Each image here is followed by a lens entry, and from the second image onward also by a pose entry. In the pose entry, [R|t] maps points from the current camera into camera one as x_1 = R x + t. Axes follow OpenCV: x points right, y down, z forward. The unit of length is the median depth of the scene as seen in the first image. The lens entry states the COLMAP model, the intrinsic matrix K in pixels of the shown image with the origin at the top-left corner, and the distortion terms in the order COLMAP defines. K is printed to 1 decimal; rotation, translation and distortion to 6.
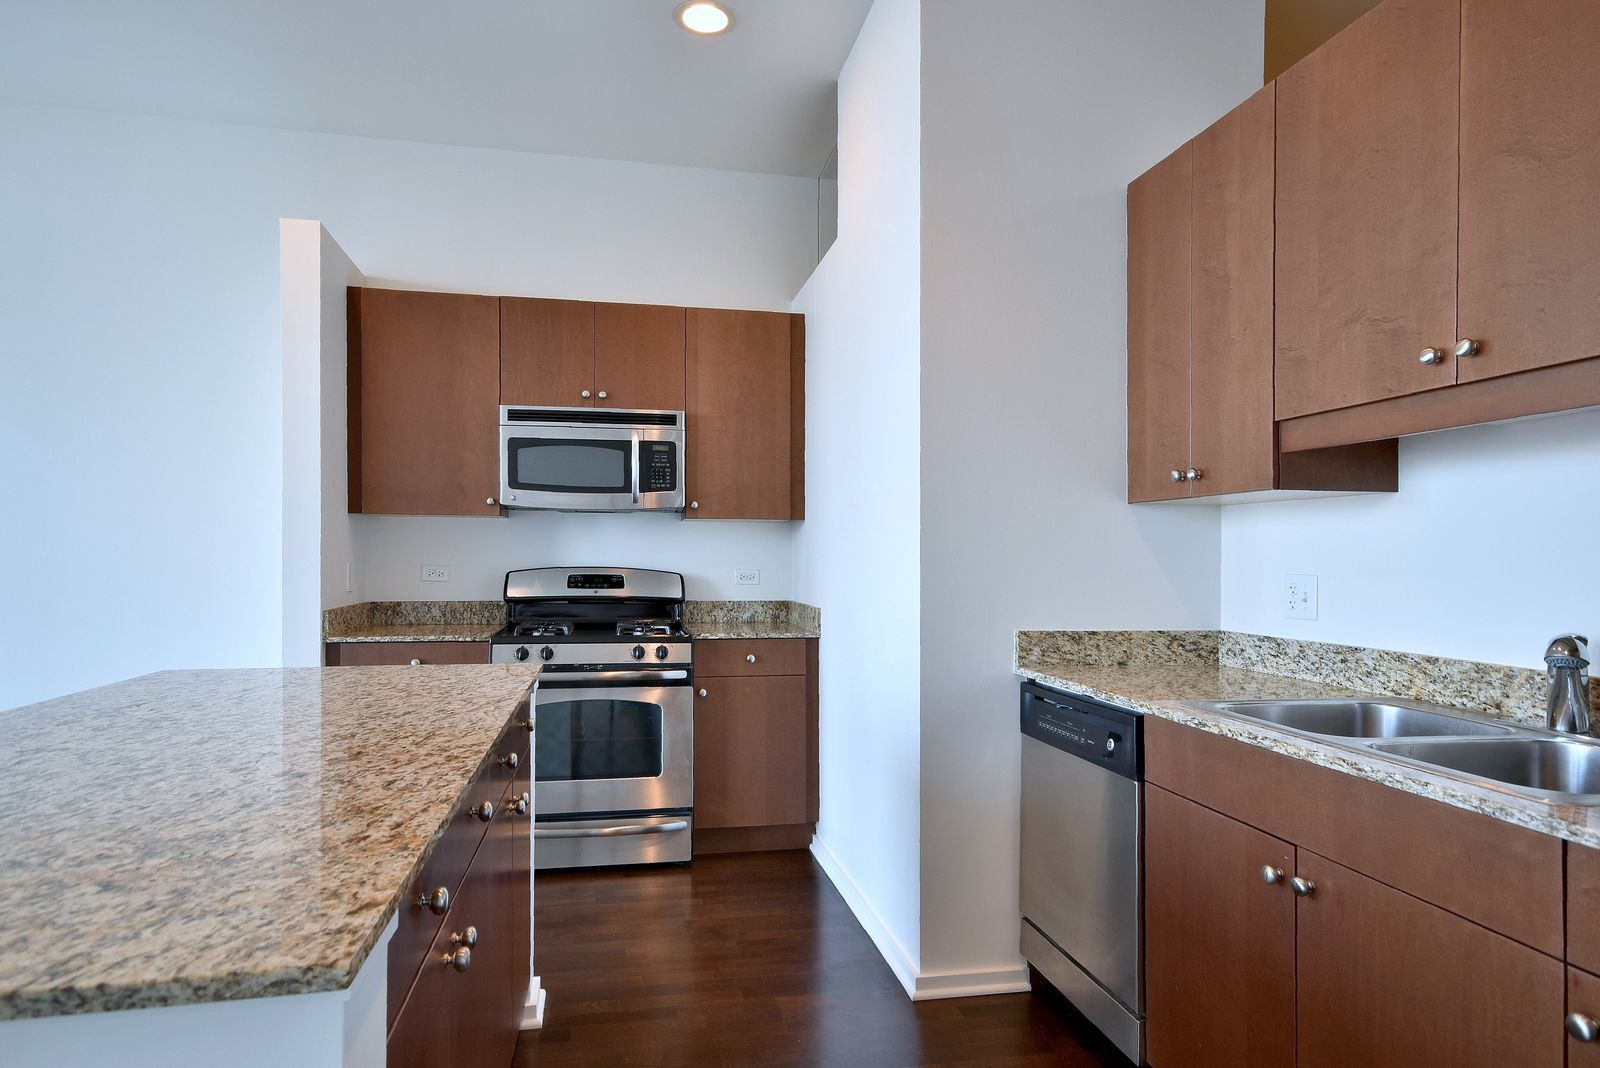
lens RADIAL K [[924.0, 0, 805.2], [0, 924.0, 559.5], [0, 0, 1]] dist [0.009060, 0.004727]
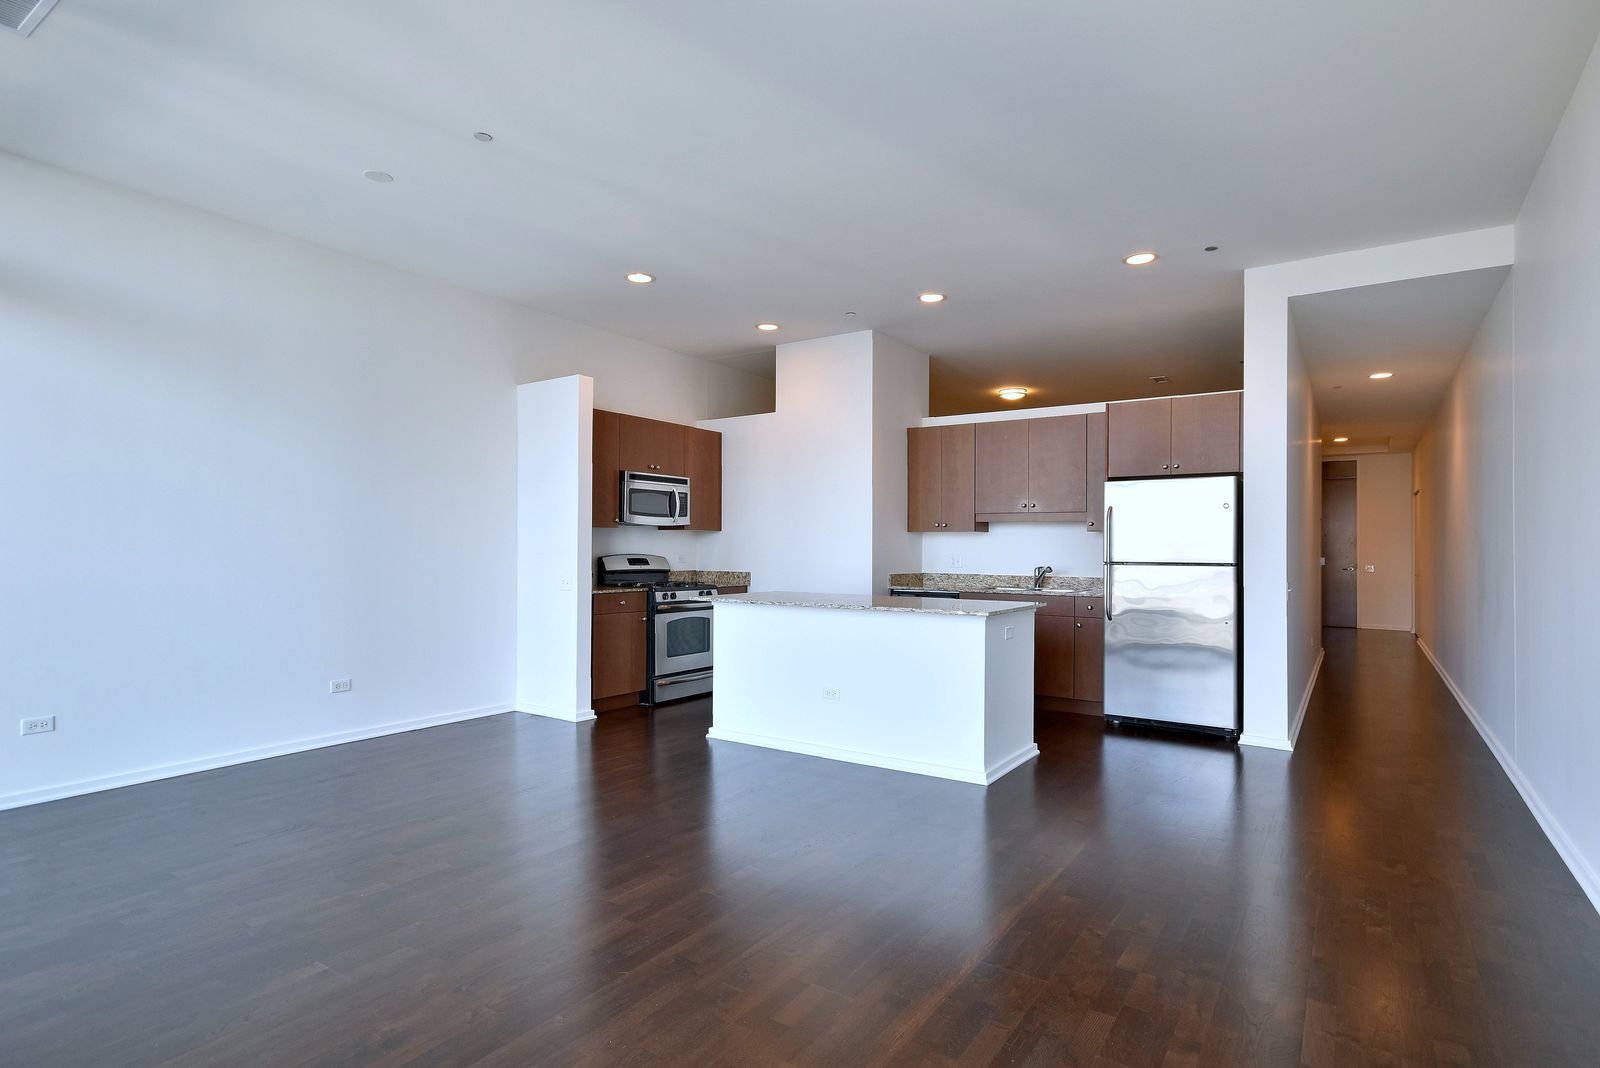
lens RADIAL K [[814.6, 0, 799.7], [0, 814.6, 538.4], [0, 0, 1]] dist [0.016377, -0.002400]
pose [[0.717183, 0.006339, 0.696856, -1.791357], [-0.000010, 0.999959, -0.009086, -0.014401], [-0.696885, 0.006509, 0.717153, -0.681712]]
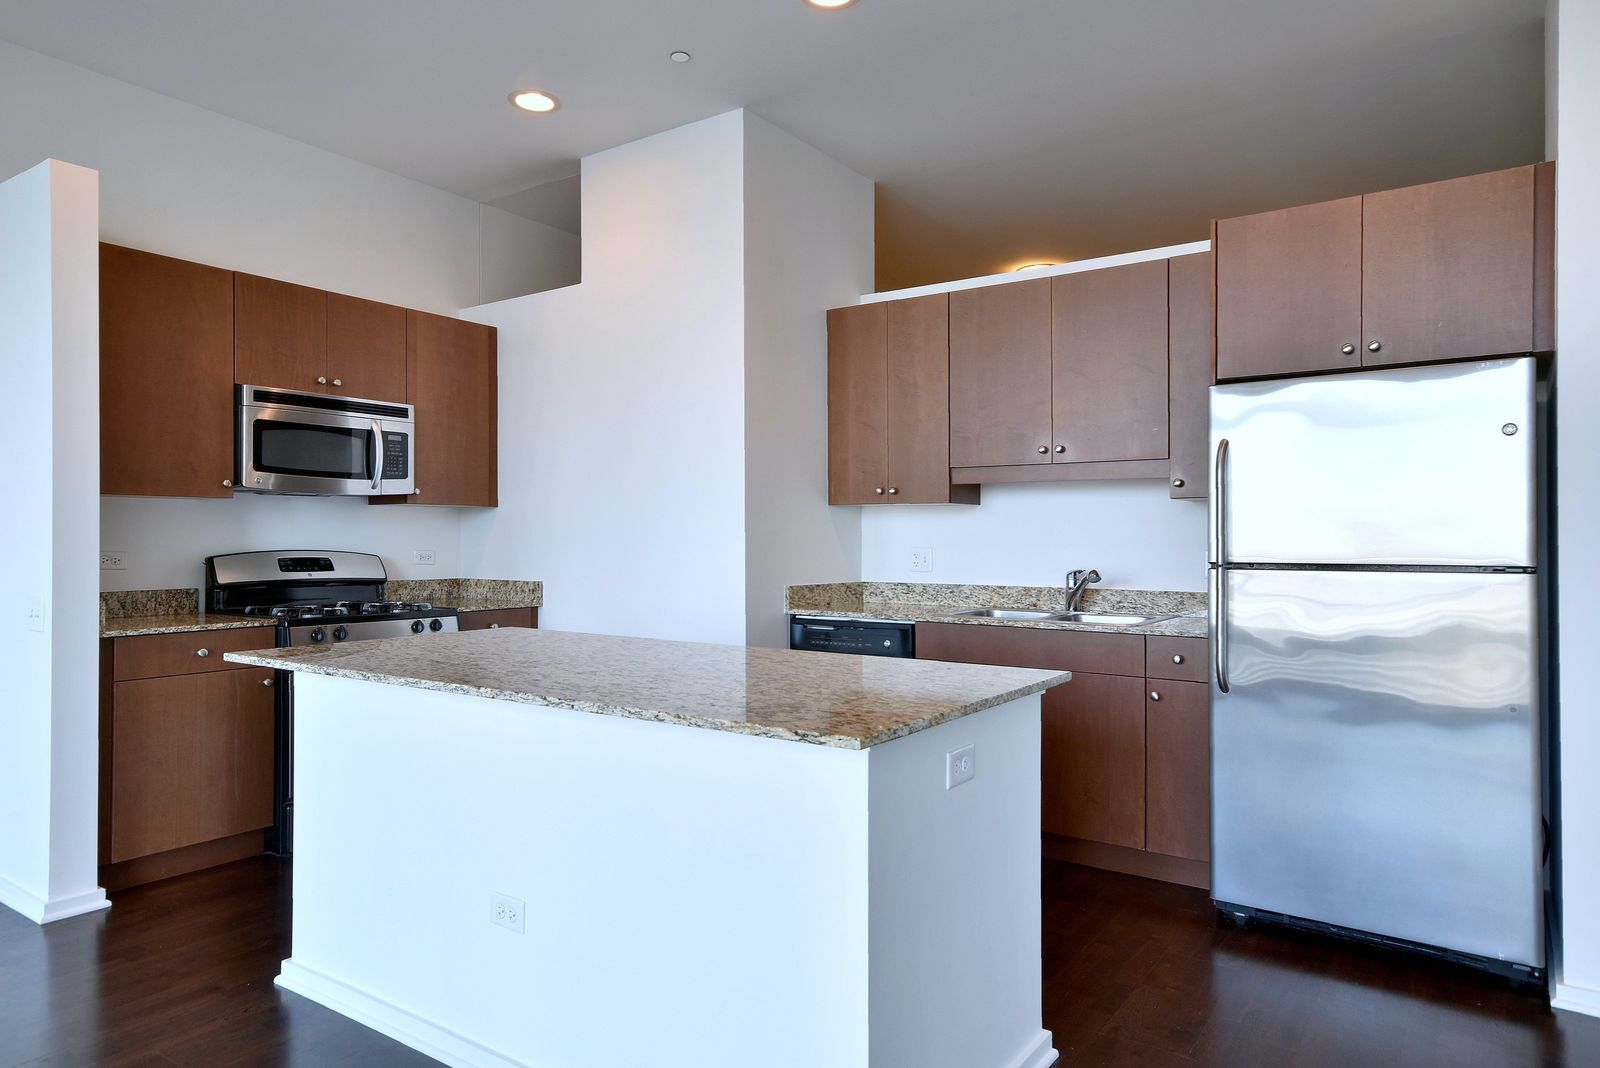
lens RADIAL K [[1003.5, 0, 786.2], [0, 1003.5, 523.3], [0, 0, 1]] dist [0.007957, 0.011491]
pose [[0.730975, 0.004018, 0.682392, -0.906445], [0.005836, 0.999909, -0.012140, -0.007402], [-0.682379, 0.012857, 0.730885, -0.229625]]
